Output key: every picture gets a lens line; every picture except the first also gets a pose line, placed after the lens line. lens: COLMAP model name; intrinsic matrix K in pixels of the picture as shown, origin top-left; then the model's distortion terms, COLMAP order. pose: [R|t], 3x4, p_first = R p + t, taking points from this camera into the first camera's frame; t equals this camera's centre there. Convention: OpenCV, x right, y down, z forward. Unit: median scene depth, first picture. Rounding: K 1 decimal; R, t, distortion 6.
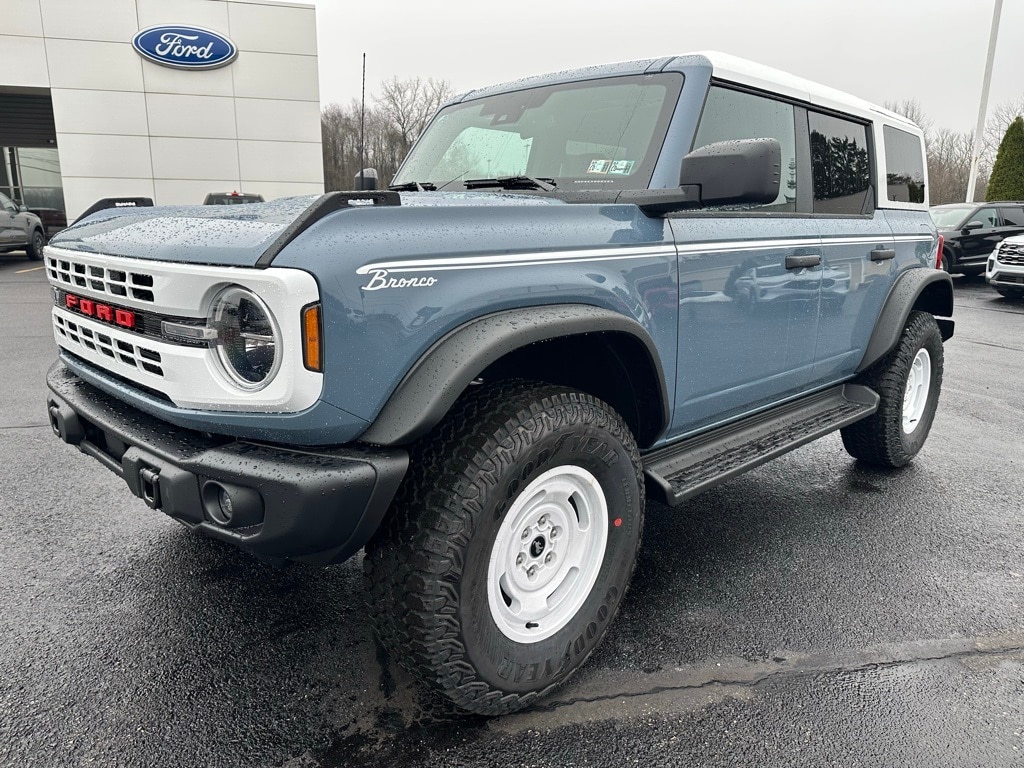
lens RADIAL K [[738.1, 0, 529.0], [0, 738.1, 388.6], [0, 0, 1]] dist [0.054723, 0.000098]
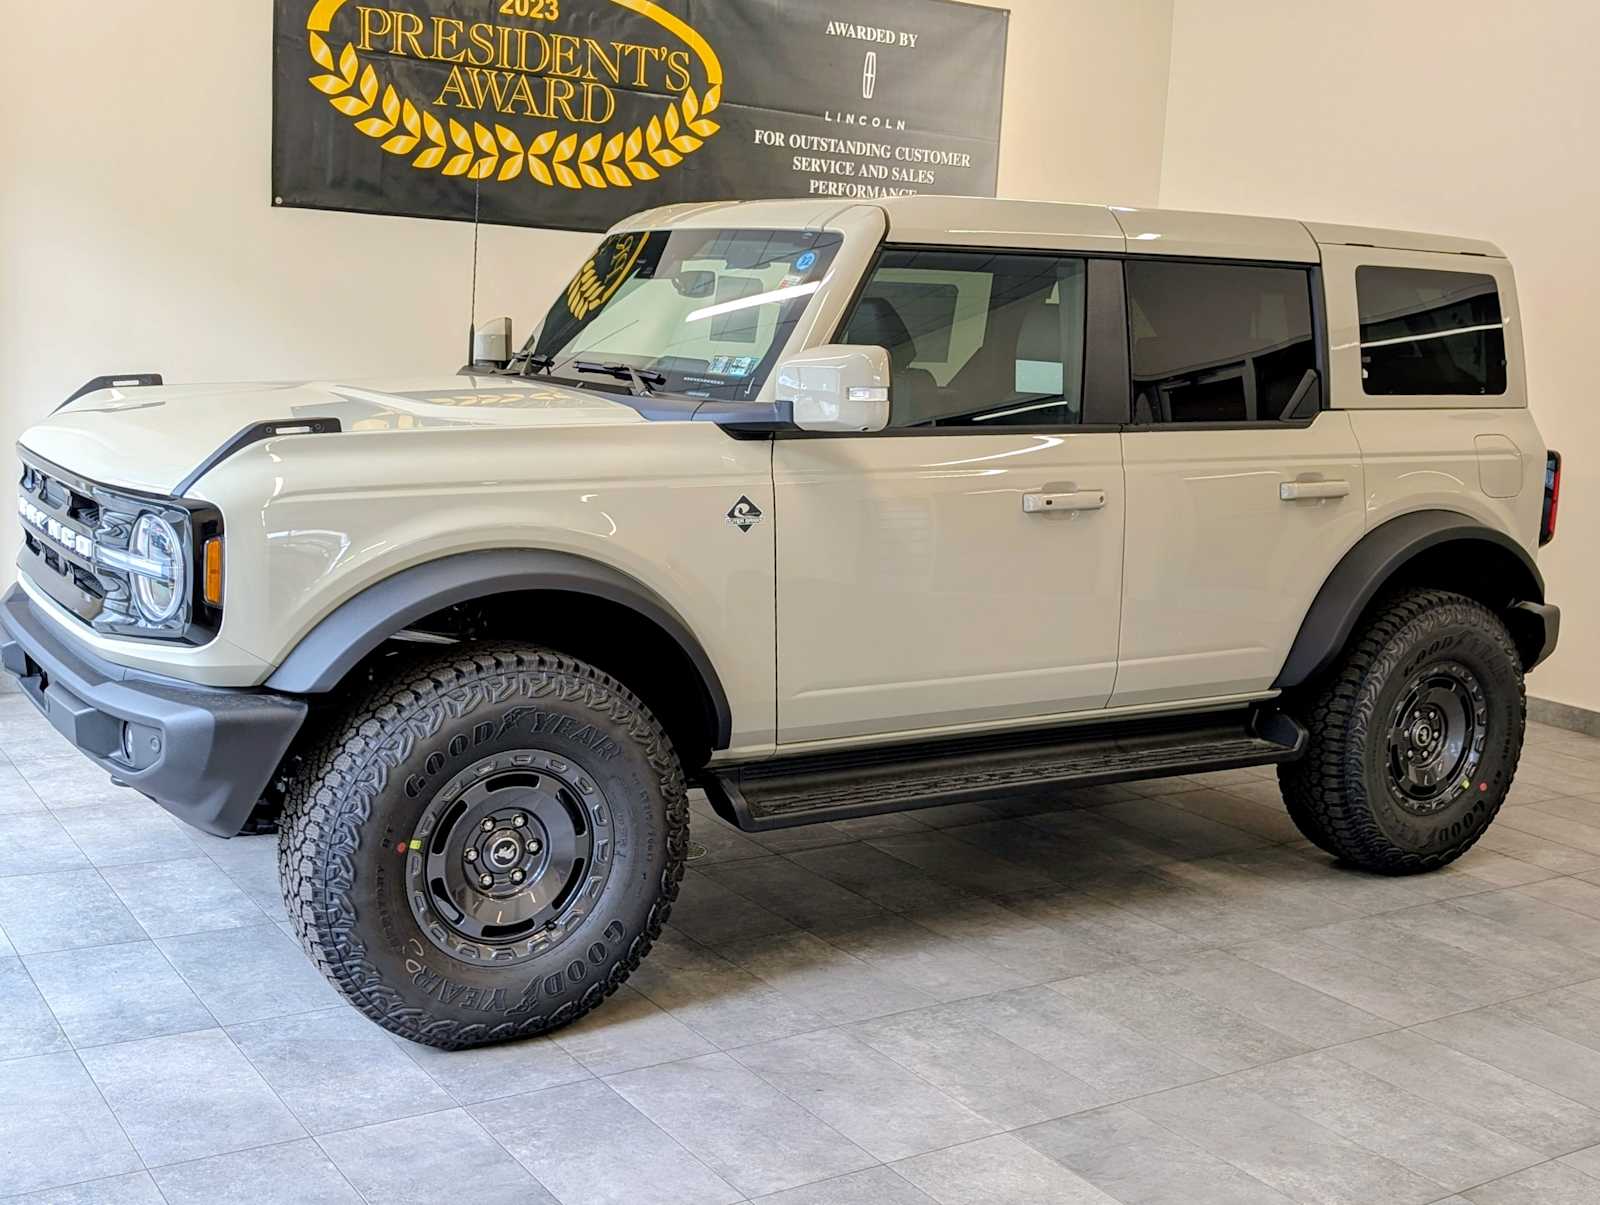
lens RADIAL K [[1752.3, 0, 789.8], [0, 1752.3, 587.0], [0, 0, 1]] dist [0.066088, 0.000000]
pose [[0.974980, 0.063628, -0.212992, 0.614686], [-0.077929, 0.995186, -0.059426, 0.018498], [0.208186, 0.074538, 0.975245, -0.714837]]
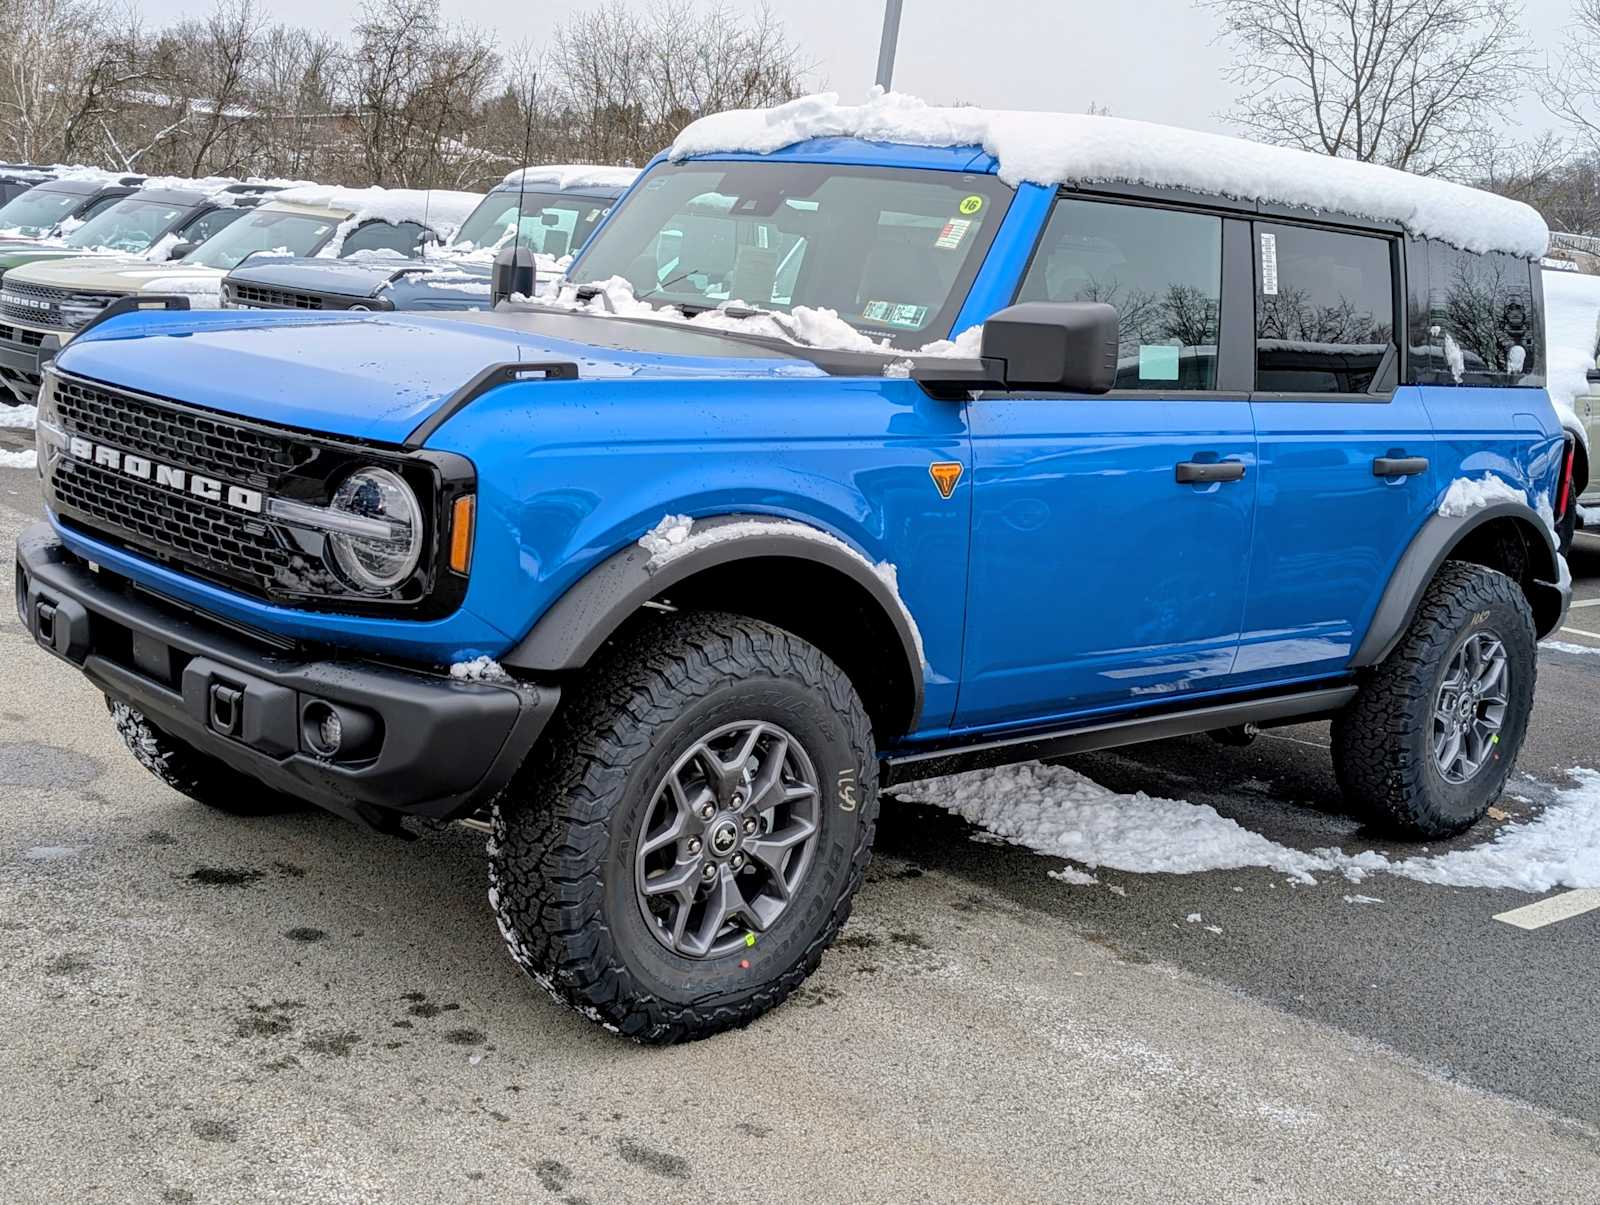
lens RADIAL K [[1911.9, 0, 821.3], [0, 1911.9, 572.3], [0, 0, 1]] dist [0.066873, 0.000000]
pose [[0.996519, 0.081690, -0.016631, 0.103222], [-0.082592, 0.994543, -0.063743, 0.052331], [0.011333, 0.064895, 0.997828, -0.774778]]
